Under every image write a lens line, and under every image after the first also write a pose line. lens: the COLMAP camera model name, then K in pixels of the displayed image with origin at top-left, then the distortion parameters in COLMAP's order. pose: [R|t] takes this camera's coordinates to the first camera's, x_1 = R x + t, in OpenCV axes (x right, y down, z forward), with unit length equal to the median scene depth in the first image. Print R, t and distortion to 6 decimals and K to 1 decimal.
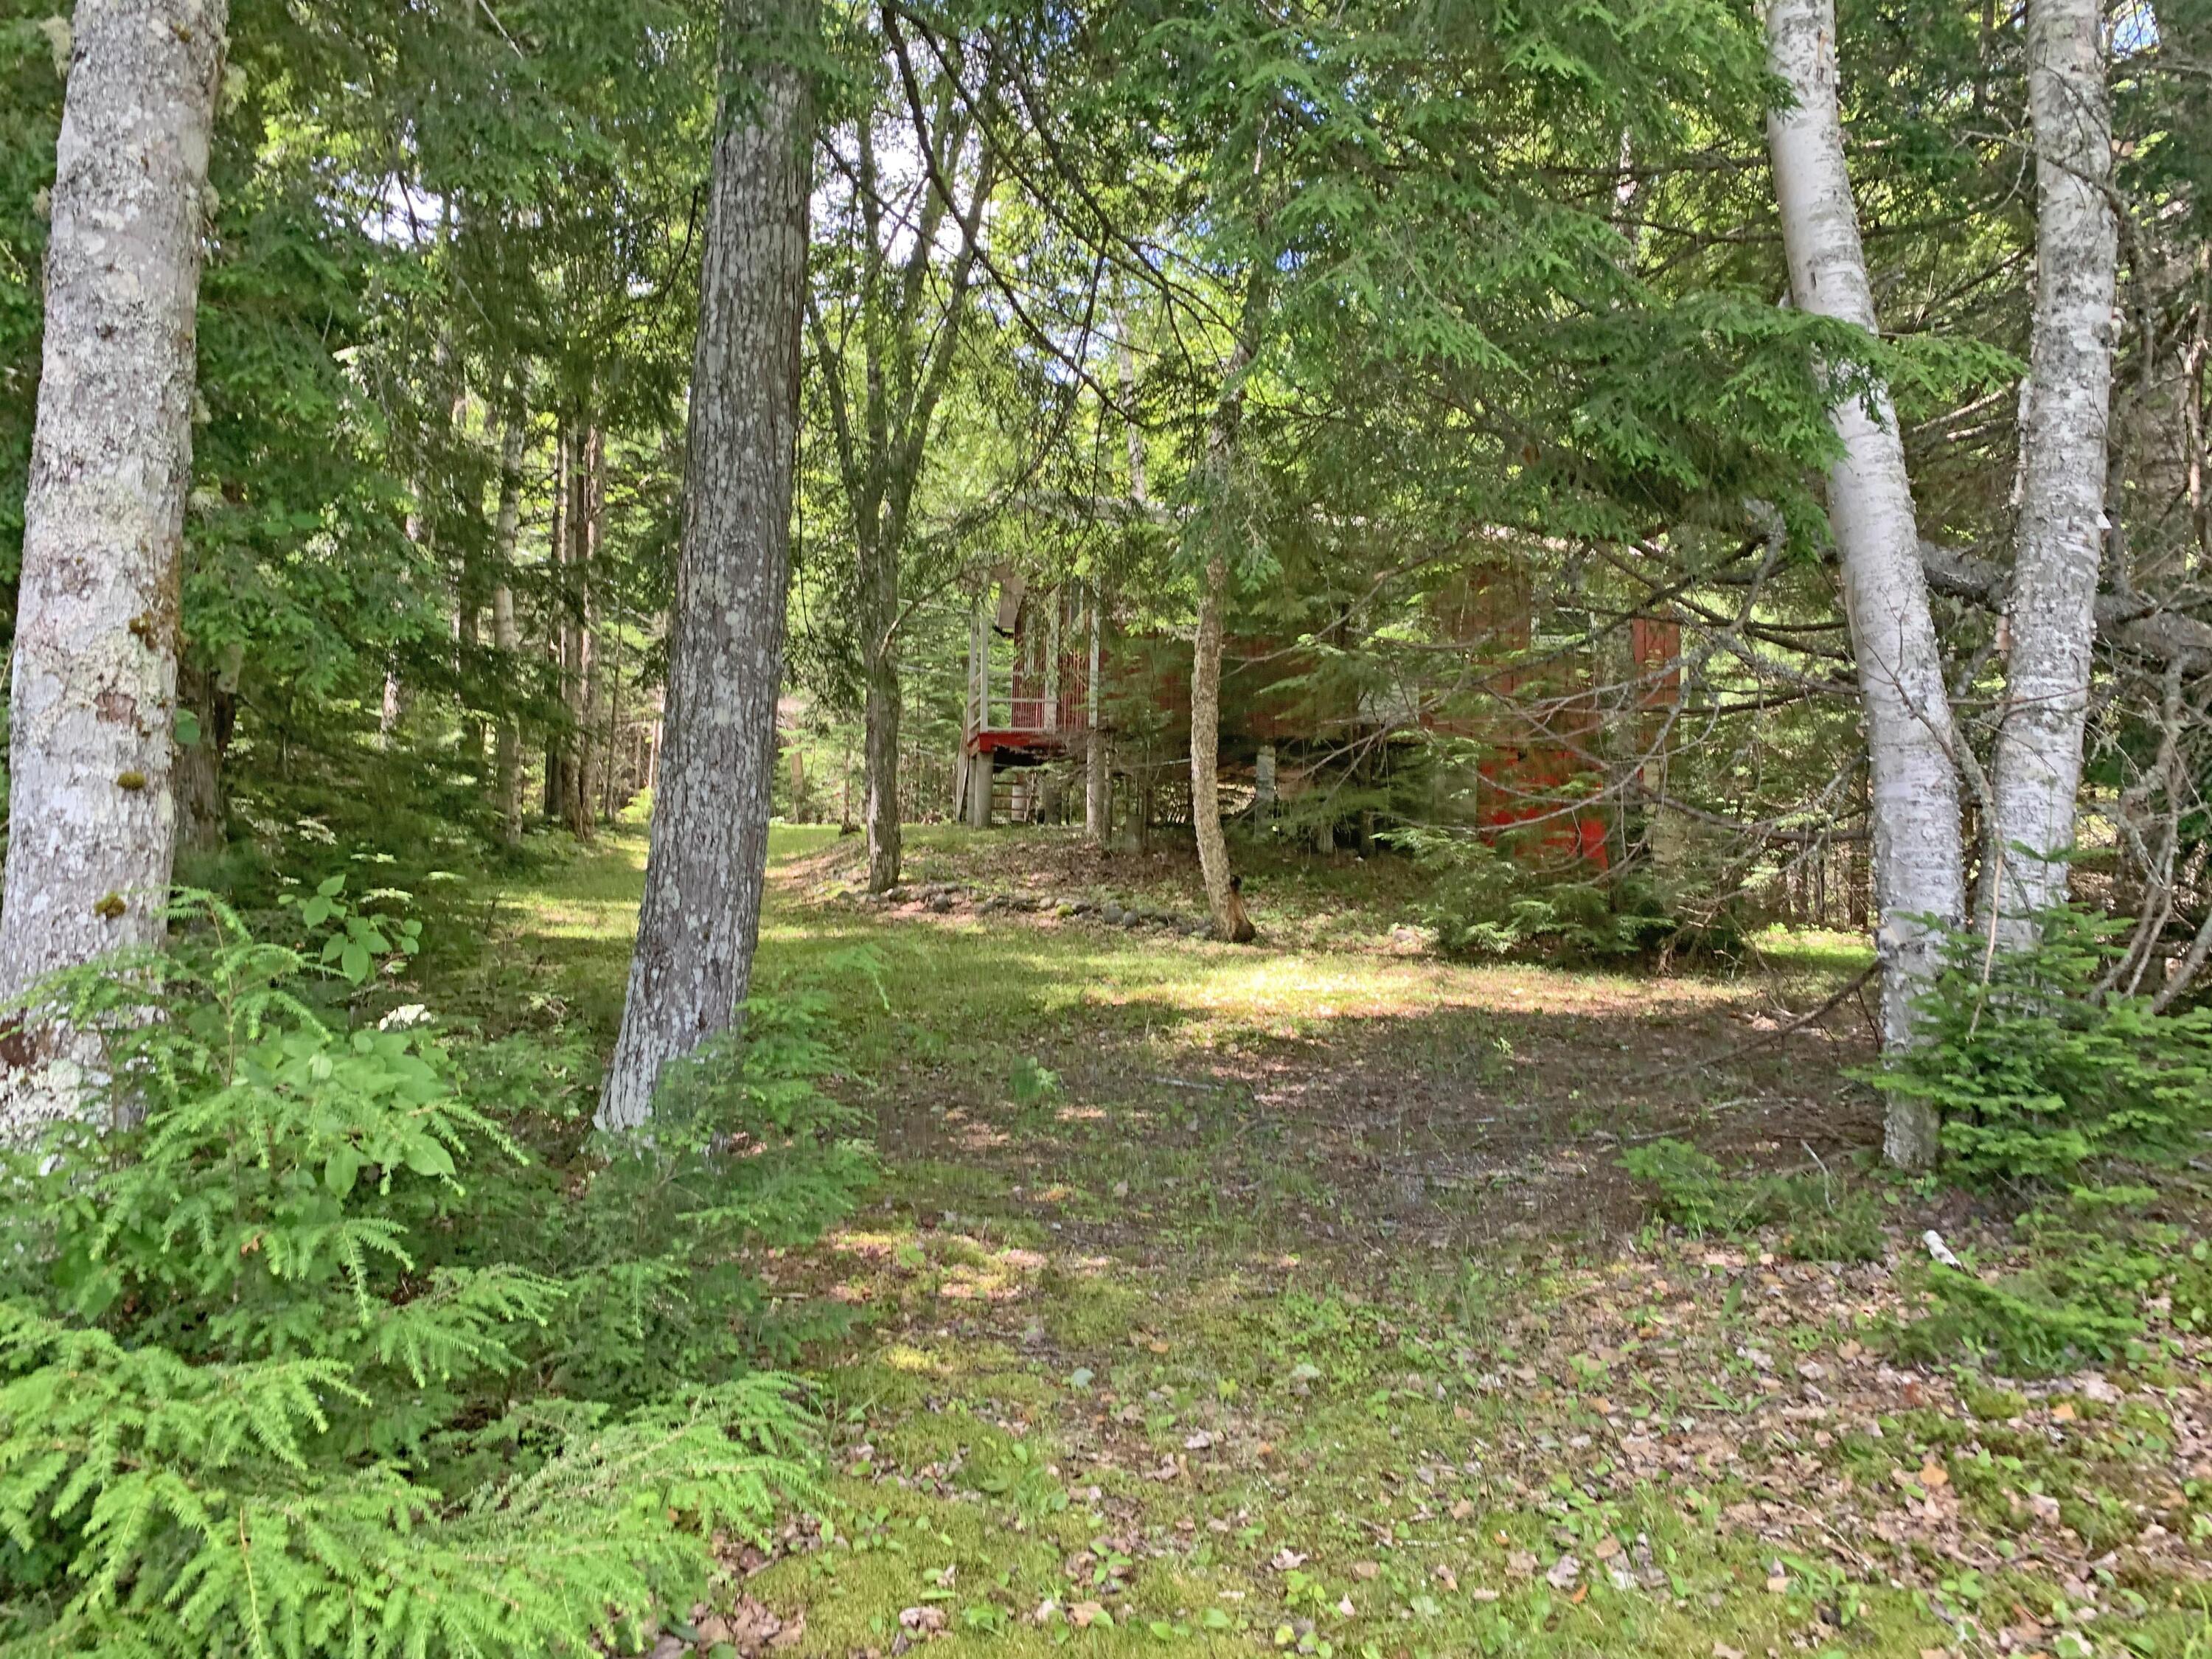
lens RADIAL K [[1664.3, 0, 1102.3], [0, 1664.3, 826.5], [0, 0, 1]] dist [0.025065, -0.065694]
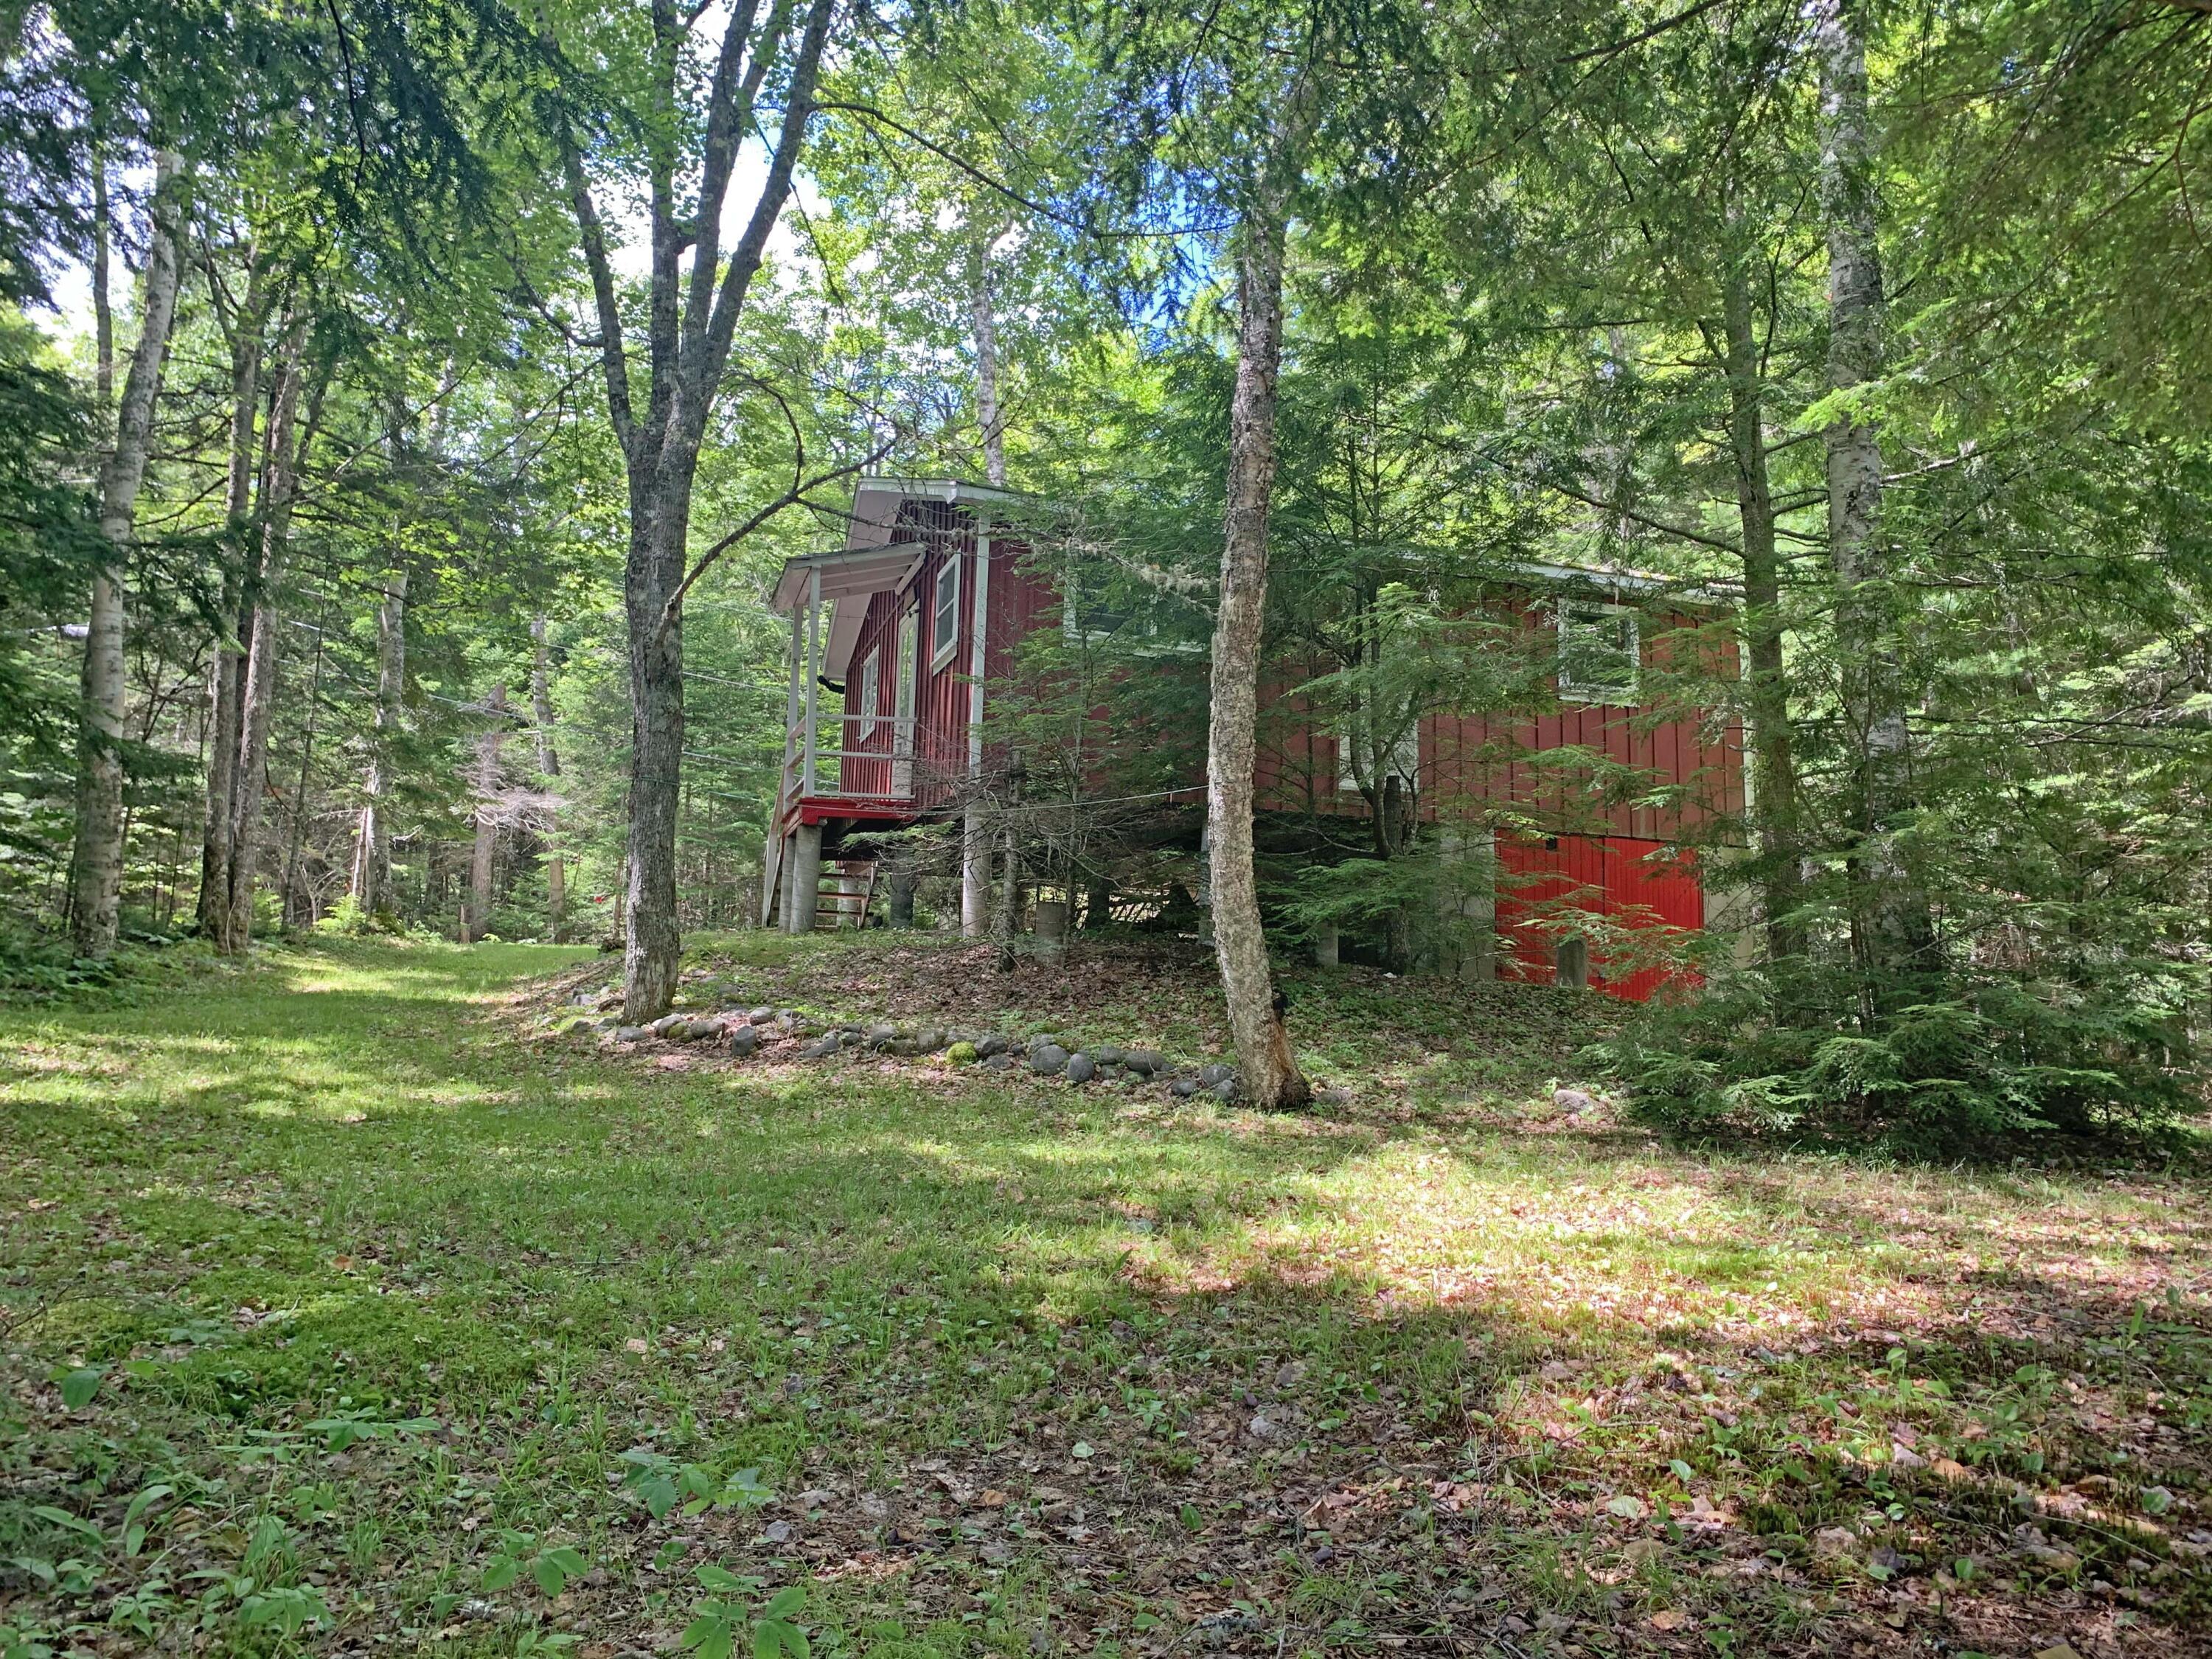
lens RADIAL K [[1664.3, 0, 1114.4], [0, 1664.3, 838.3], [0, 0, 1]] dist [0.025065, -0.065694]
pose [[0.991677, 0.019336, 0.127293, -0.044100], [-0.009059, 0.996687, -0.080822, 0.021486], [-0.128434, 0.078996, 0.988567, 0.402807]]
